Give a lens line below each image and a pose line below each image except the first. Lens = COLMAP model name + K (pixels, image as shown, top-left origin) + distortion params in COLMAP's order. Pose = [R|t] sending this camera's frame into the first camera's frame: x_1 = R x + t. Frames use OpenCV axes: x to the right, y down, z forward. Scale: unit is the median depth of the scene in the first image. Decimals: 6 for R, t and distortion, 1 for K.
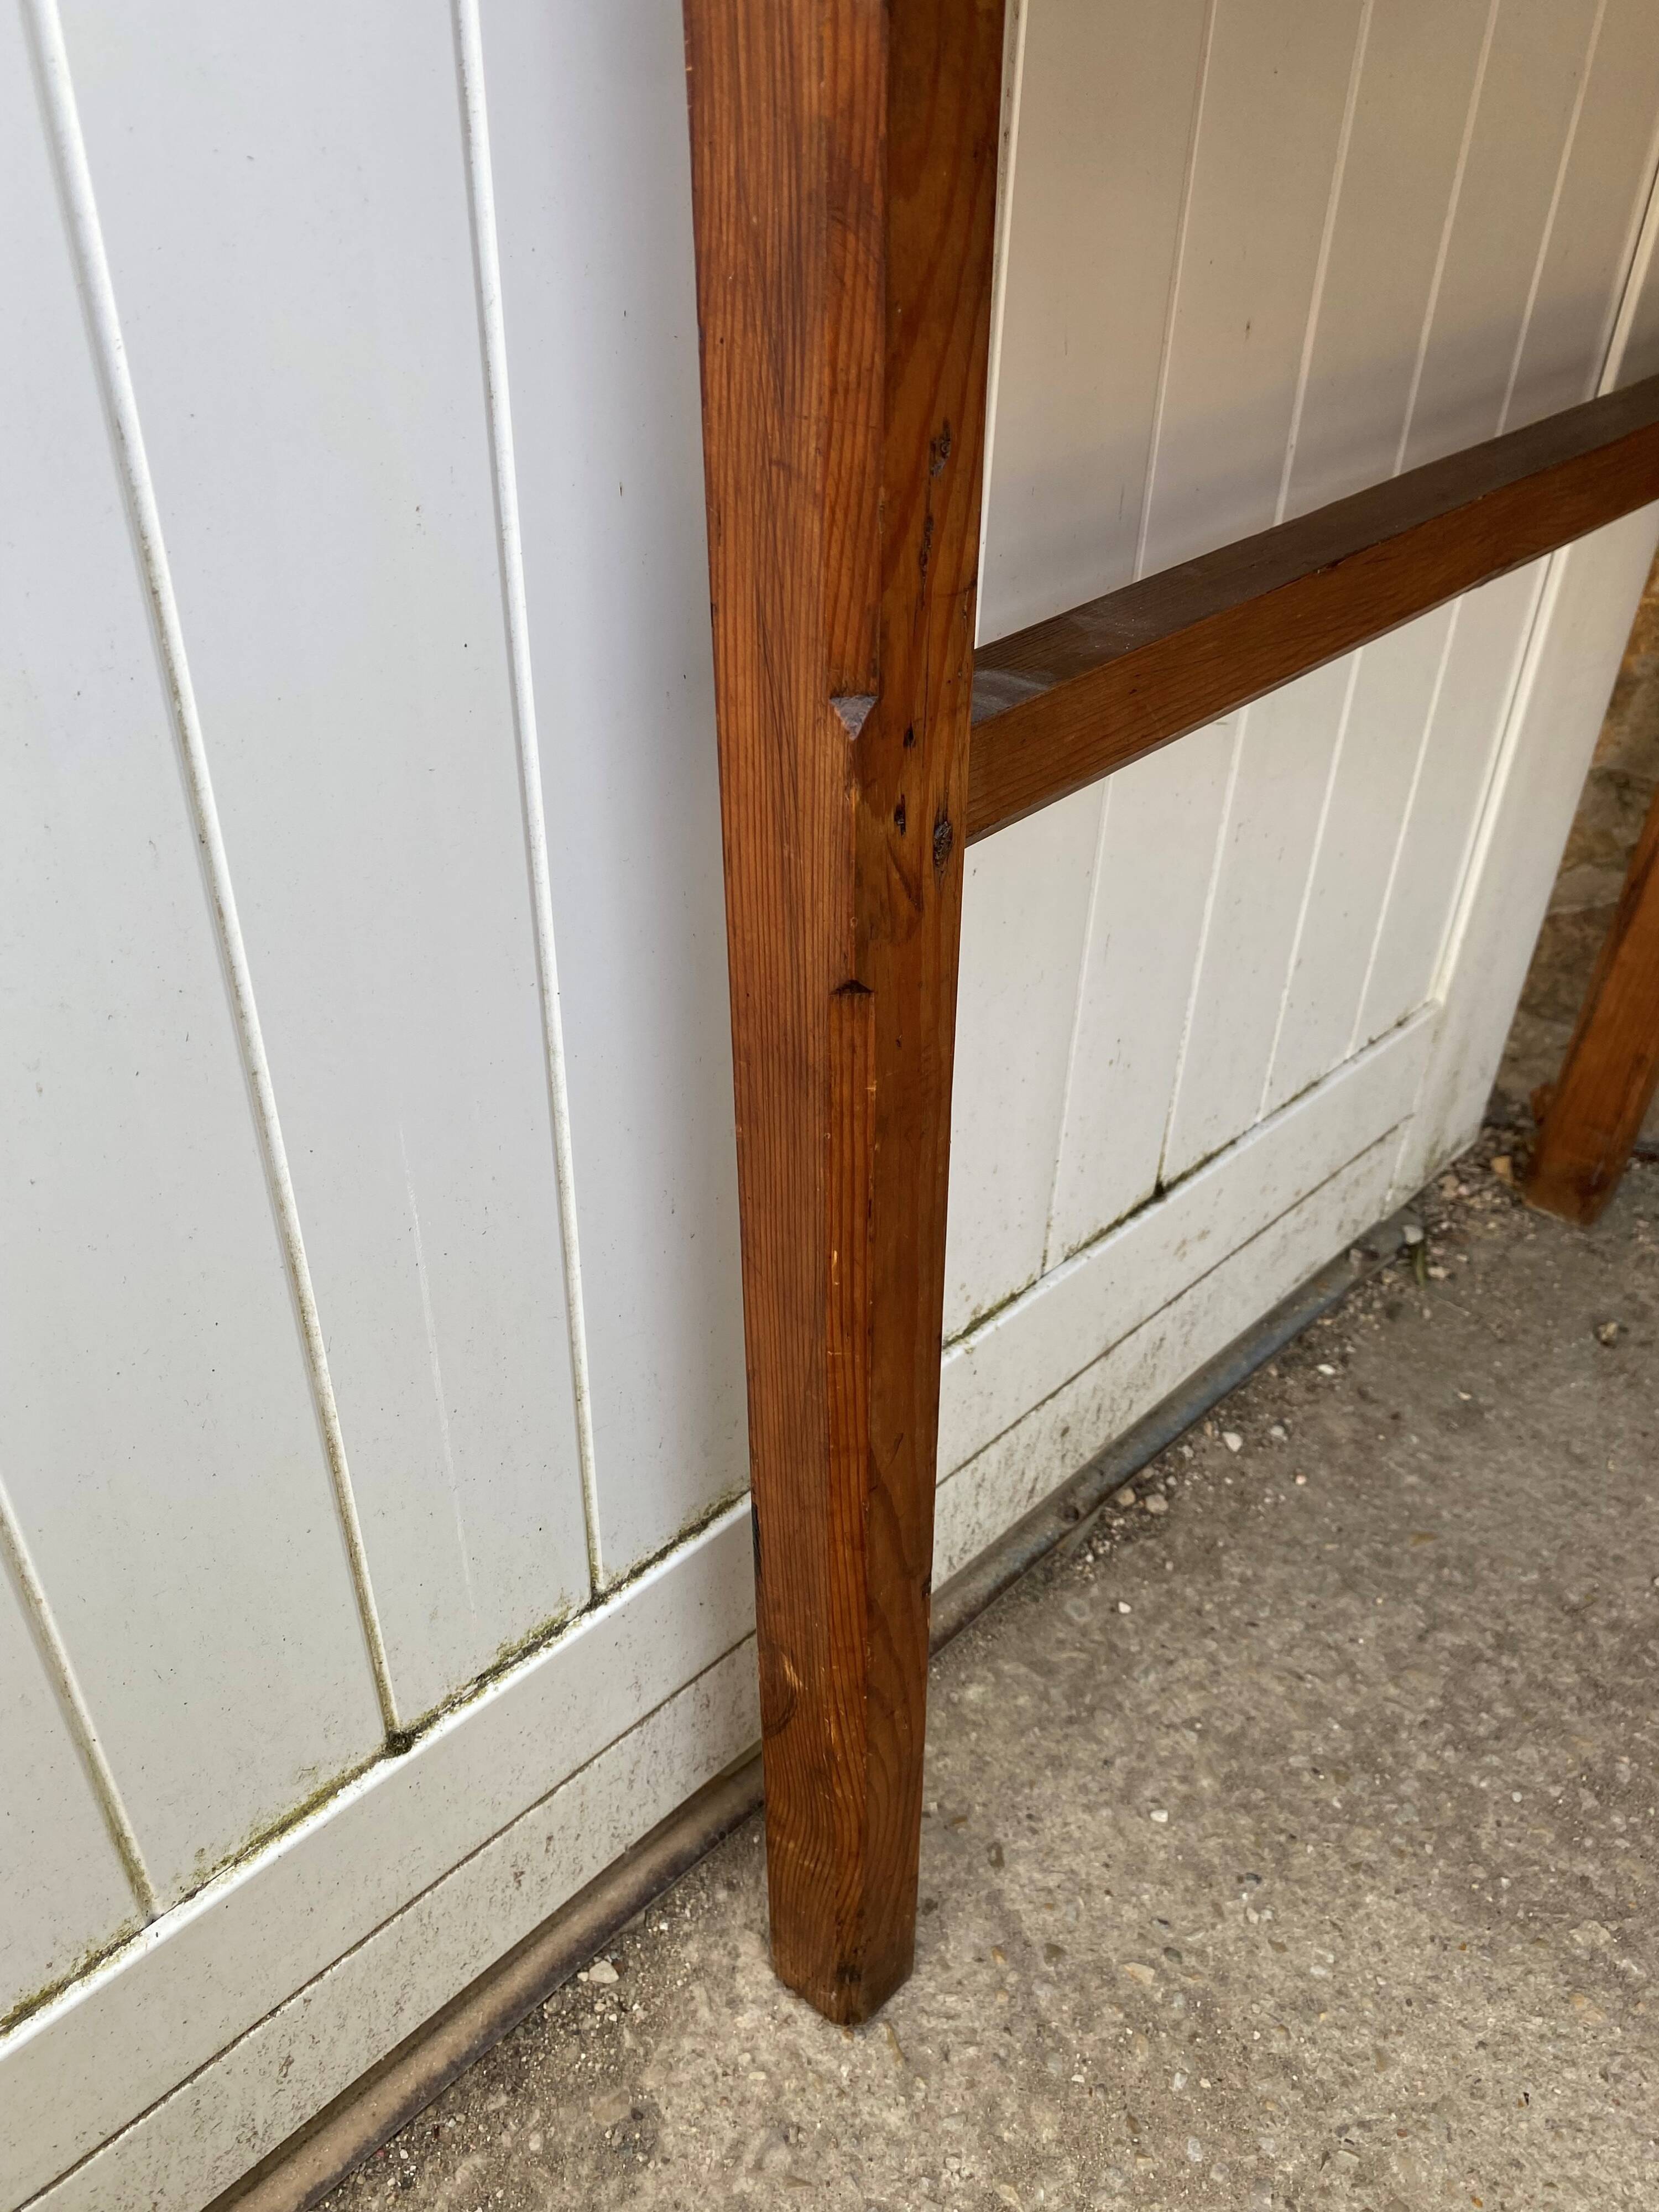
lens RADIAL K [[1712.4, 0, 858.4], [0, 1712.4, 1061.0], [0, 0, 1]] dist [-0.002735, 0.002179]
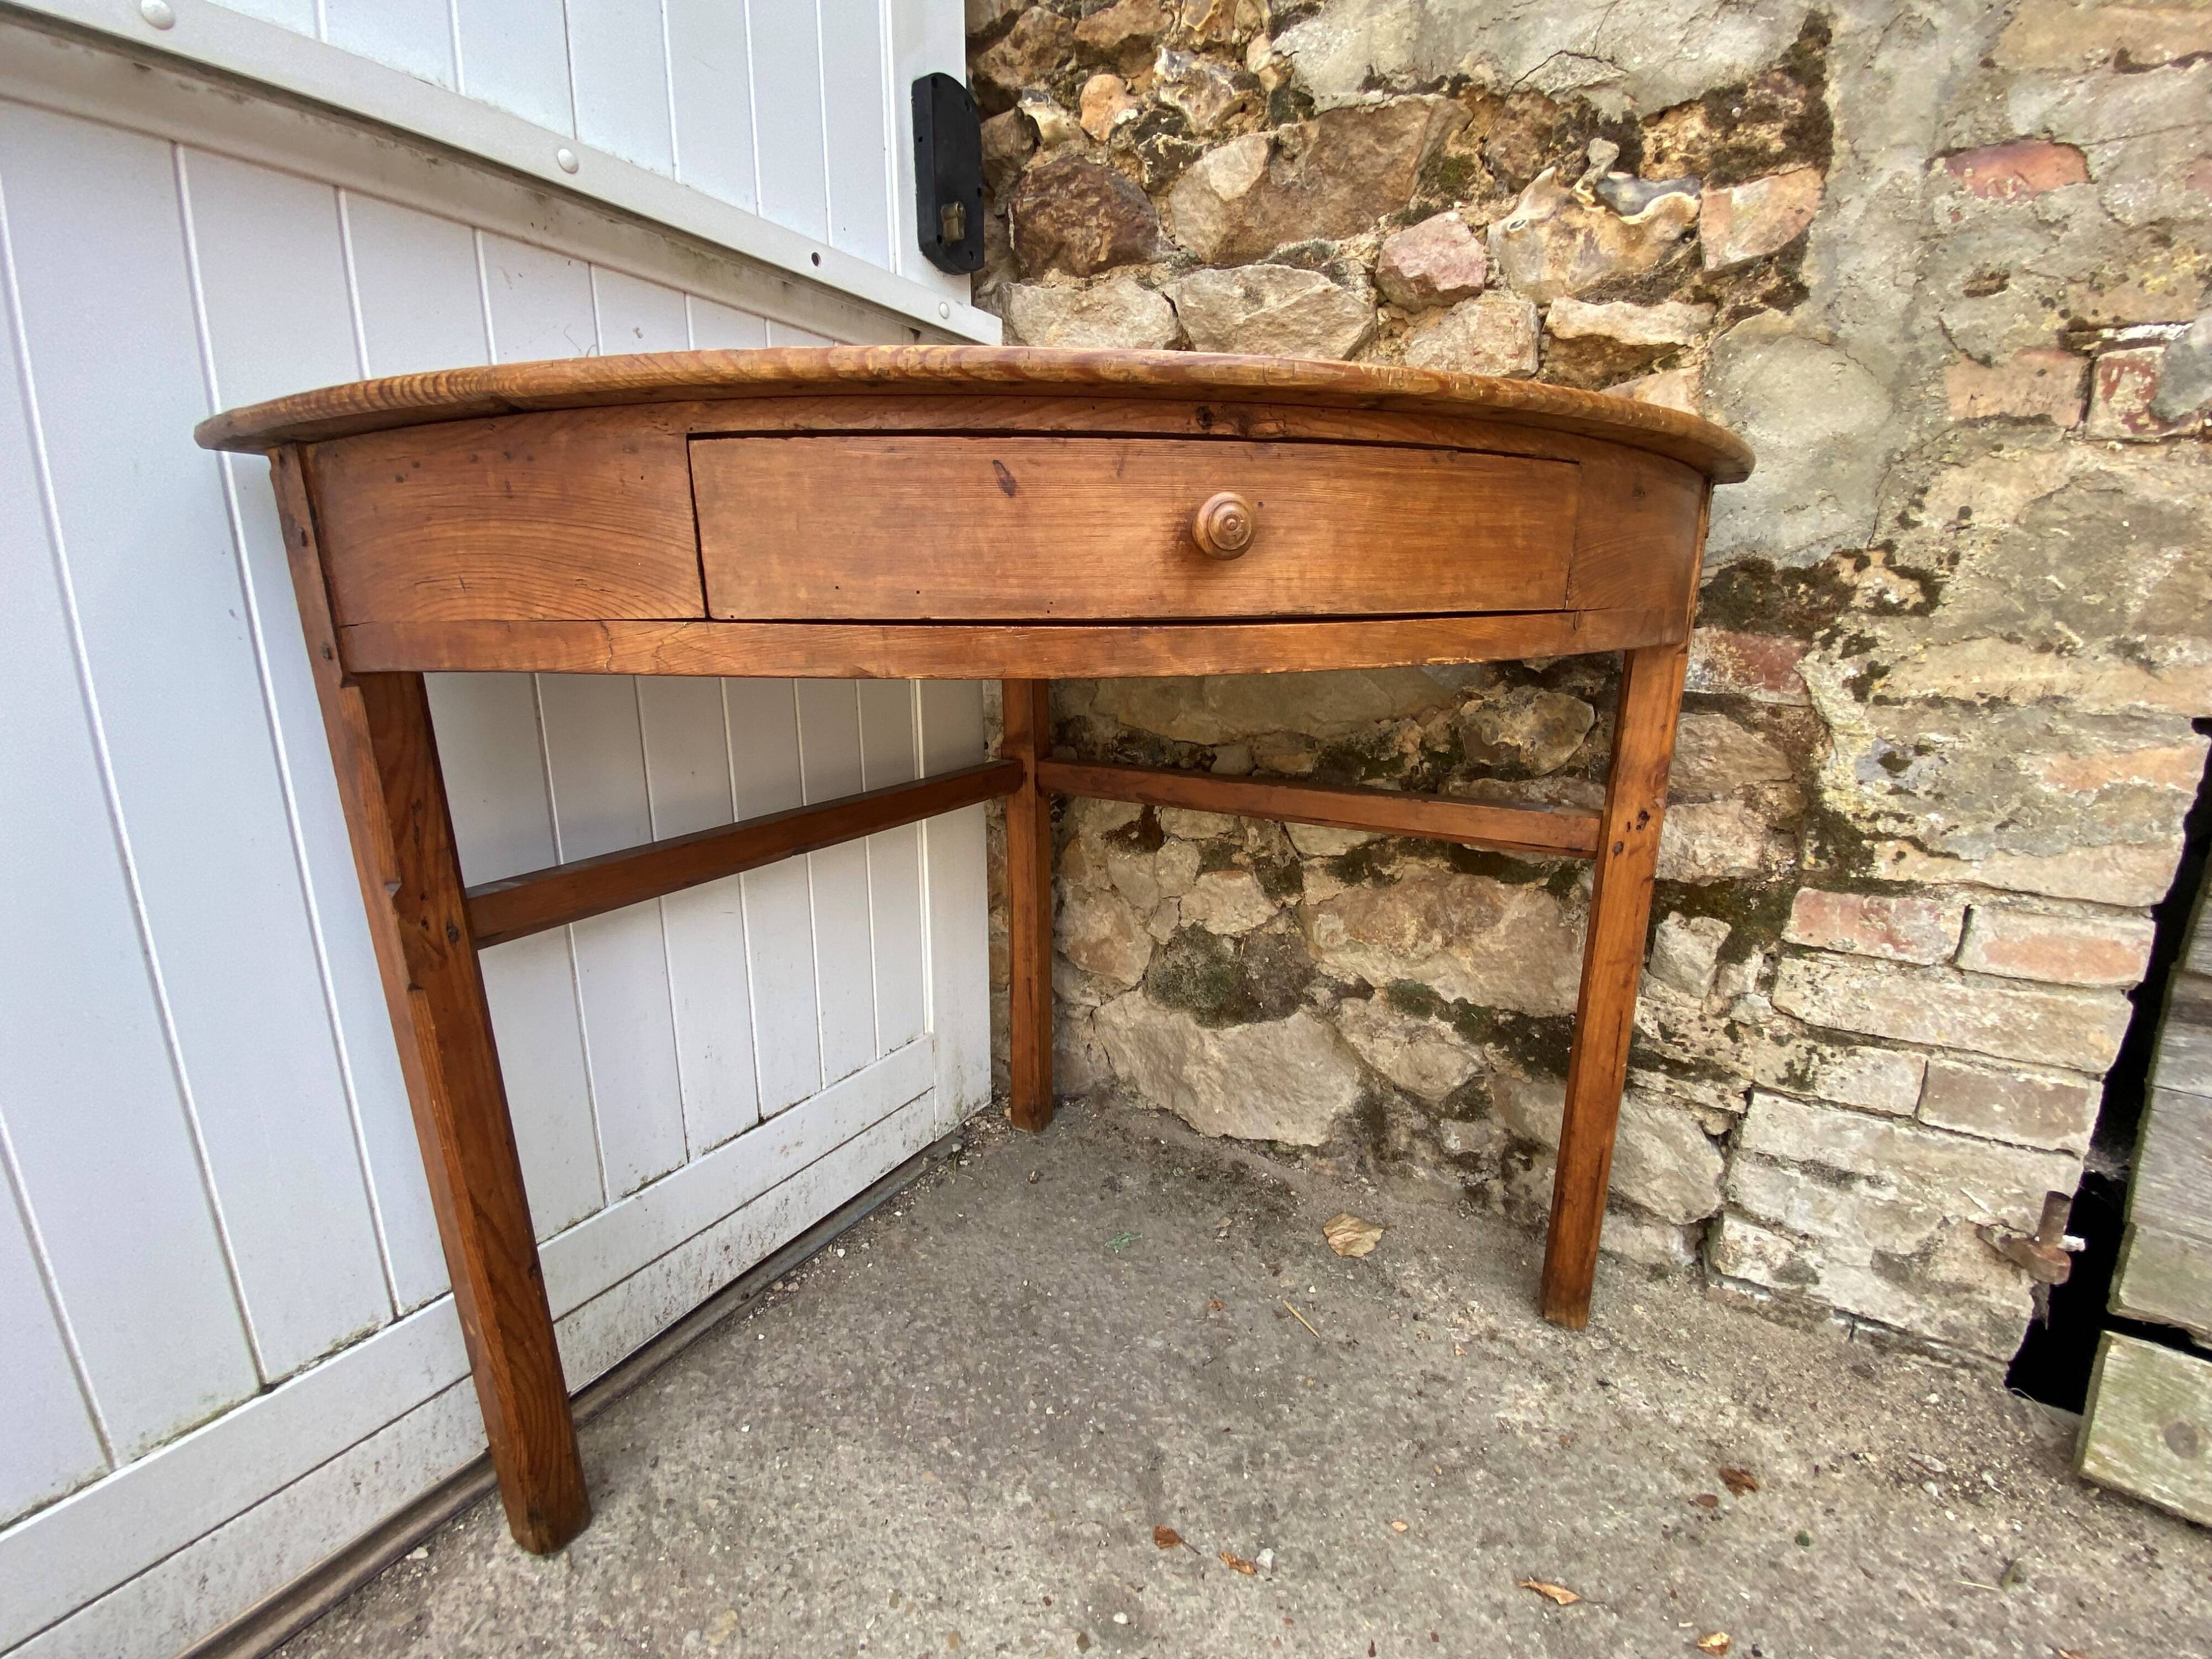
lens RADIAL K [[894.3, 0, 1098.7], [0, 894.3, 826.2], [0, 0, 1]] dist [0.014062, -0.017396]
pose [[0.977372, -0.075059, 0.197761, 0.464301], [0.141606, 0.926693, -0.348121, 0.216175], [-0.157134, 0.368248, 0.916353, -0.357709]]
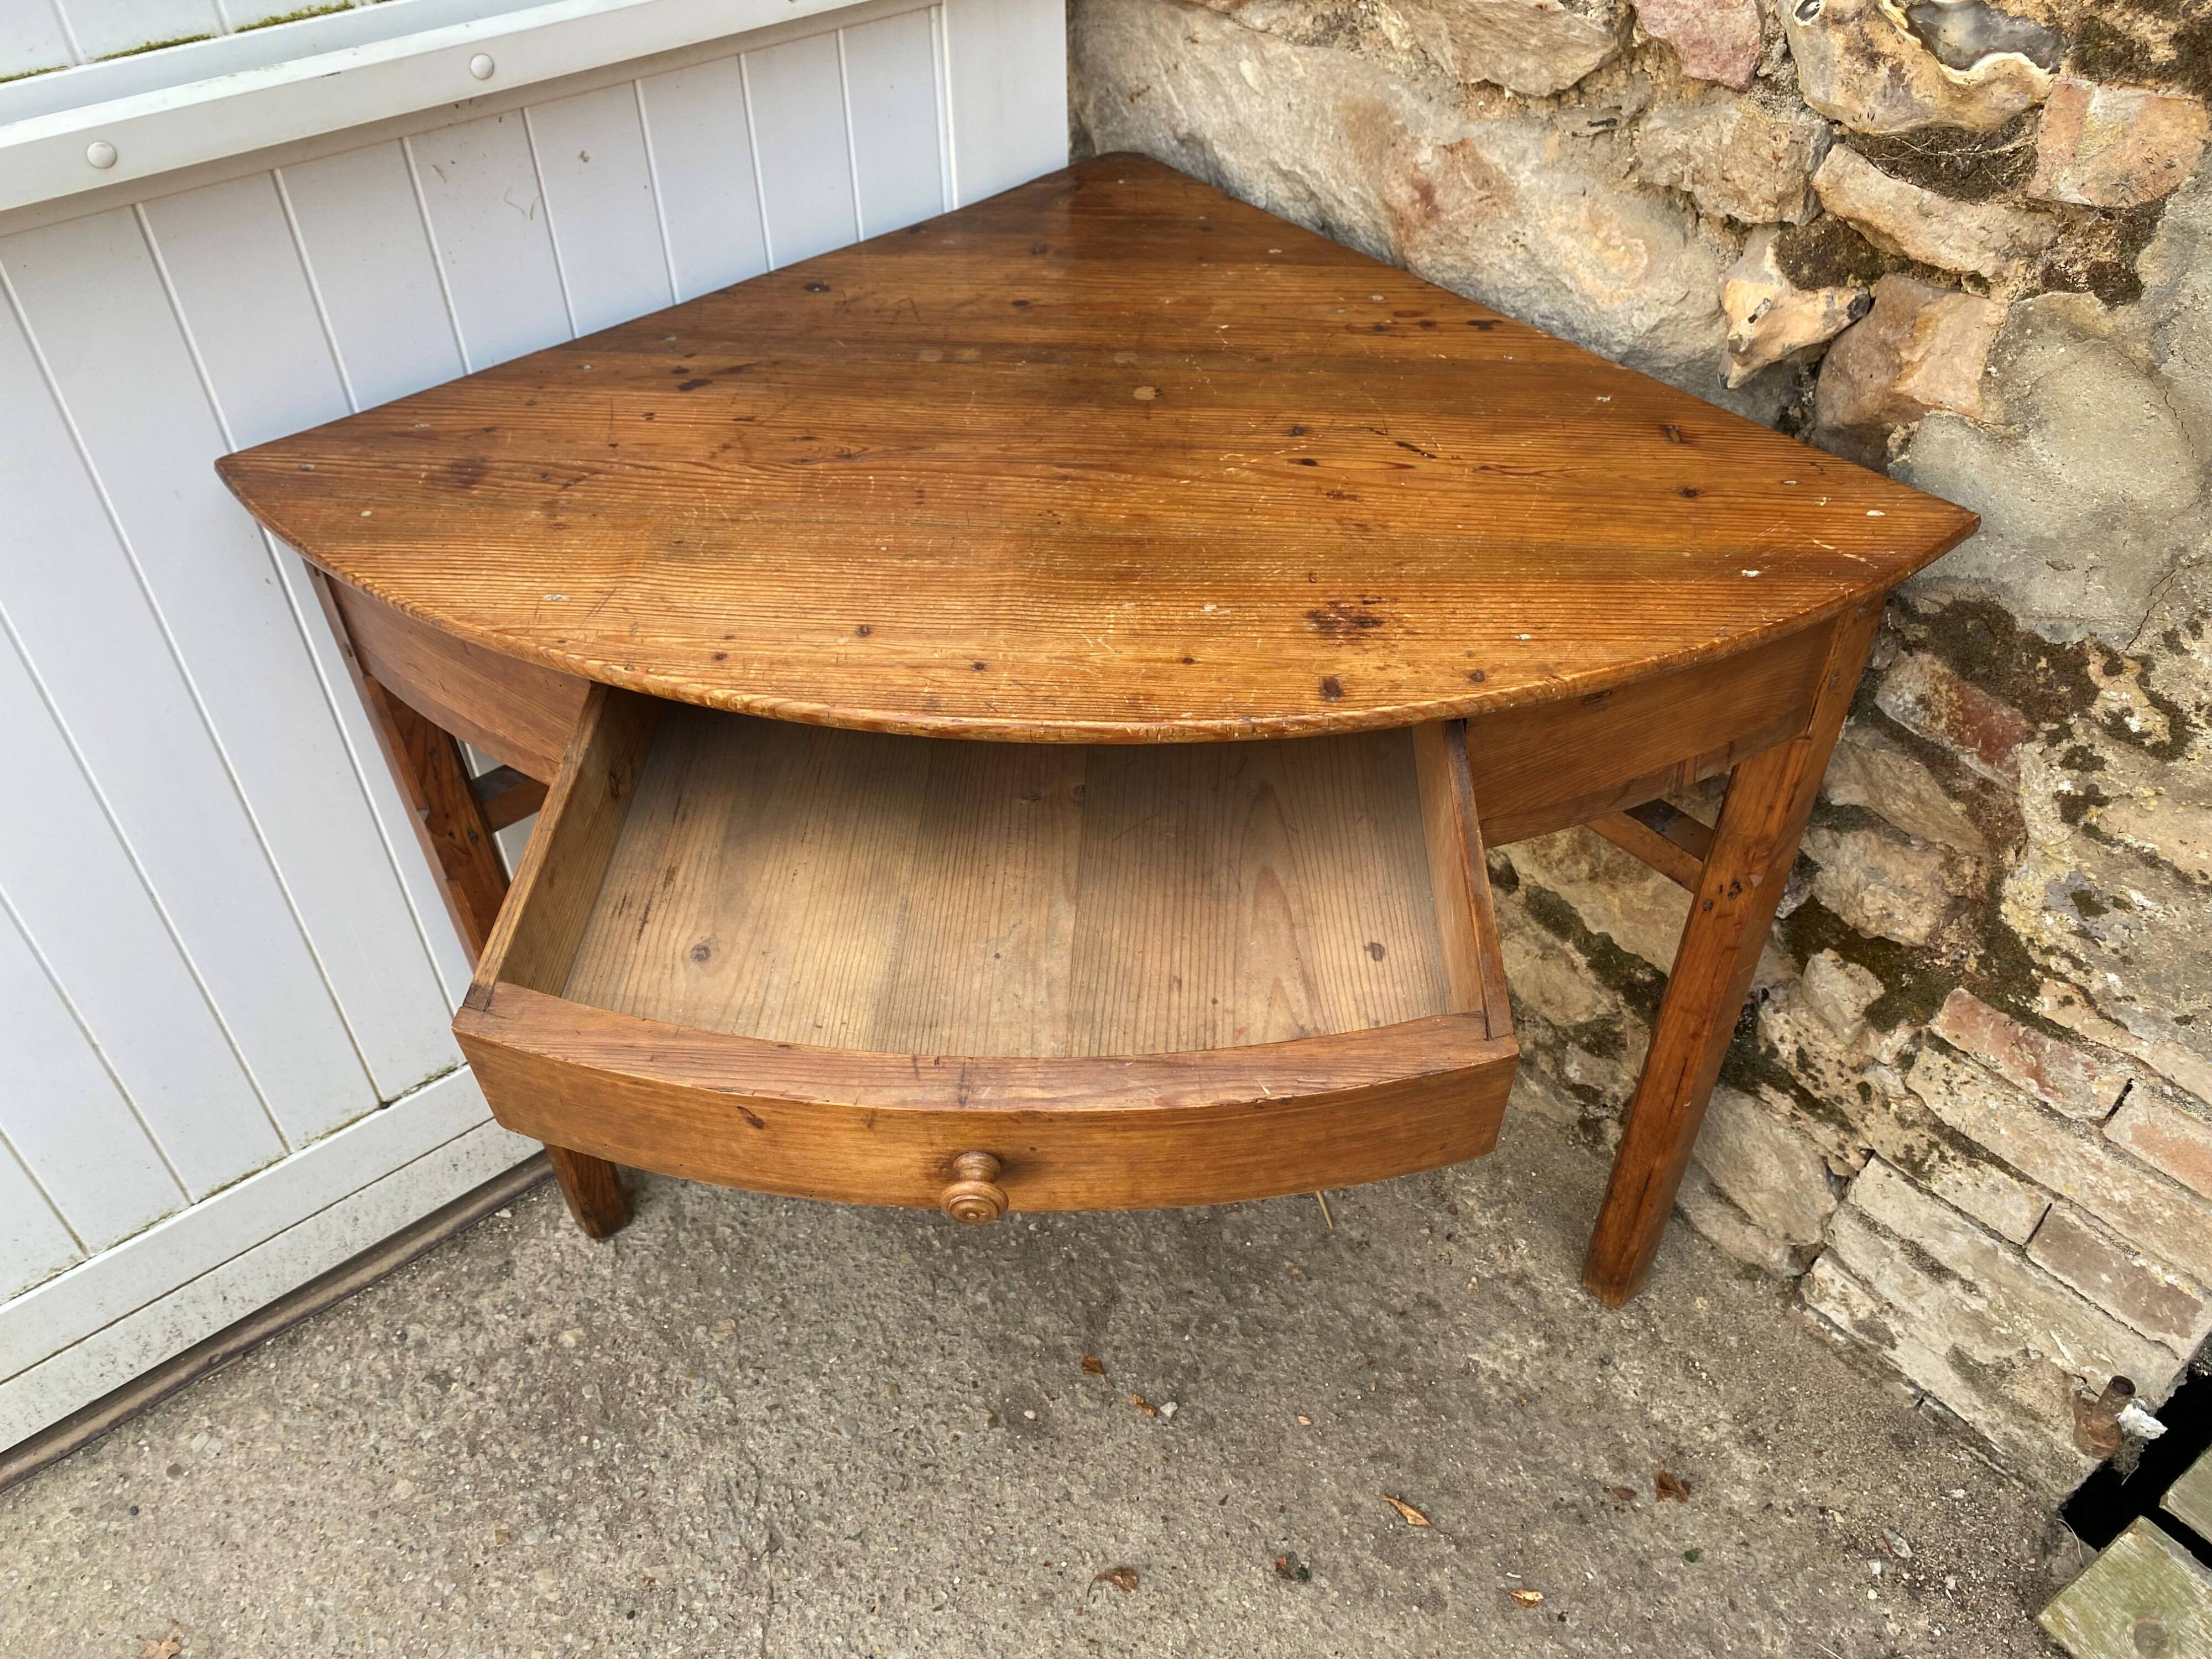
lens RADIAL K [[1683.4, 0, 1089.1], [0, 1683.4, 799.8], [0, 0, 1]] dist [0.004883, 0.002074]
pose [[0.992951, 0.043104, -0.110412, 0.886522], [-0.029868, 0.992463, 0.118850, -0.347902], [0.114702, -0.114714, 0.986754, -1.163627]]
